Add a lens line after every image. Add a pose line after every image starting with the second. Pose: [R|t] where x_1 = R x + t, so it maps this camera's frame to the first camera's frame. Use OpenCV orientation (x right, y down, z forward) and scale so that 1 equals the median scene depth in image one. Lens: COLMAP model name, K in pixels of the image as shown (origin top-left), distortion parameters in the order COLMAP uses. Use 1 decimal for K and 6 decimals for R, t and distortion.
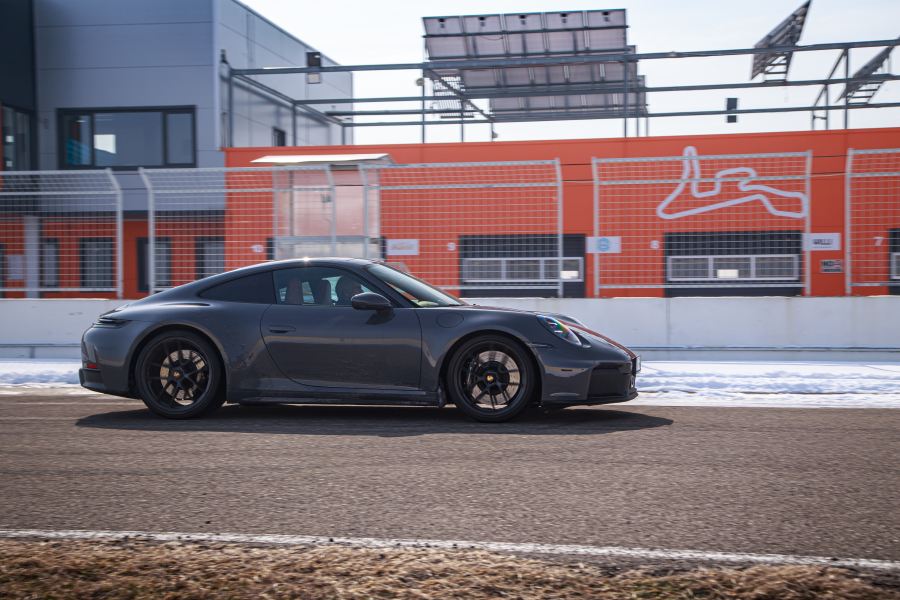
lens RADIAL K [[1339.0, 0, 461.2], [0, 1339.0, 320.0], [0, 0, 1]] dist [0.200076, 0.000000]
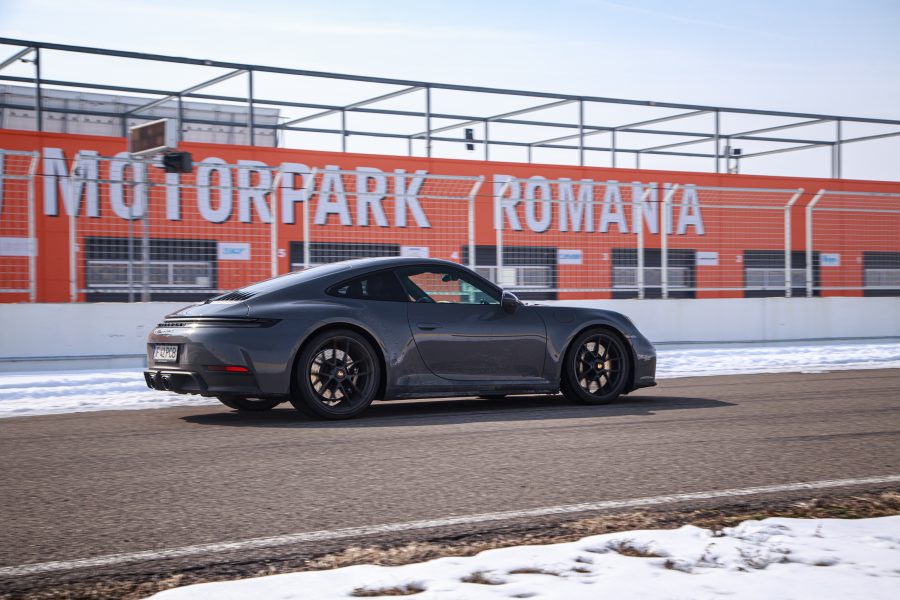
lens RADIAL K [[1418.6, 0, 446.0], [0, 1418.6, 351.3], [0, 0, 1]] dist [0.243352, 0.000000]
pose [[0.729587, -0.026142, 0.683388, -0.960683], [0.015845, 0.999647, 0.021324, 0.000923], [-0.683704, -0.004729, 0.729744, 0.174892]]
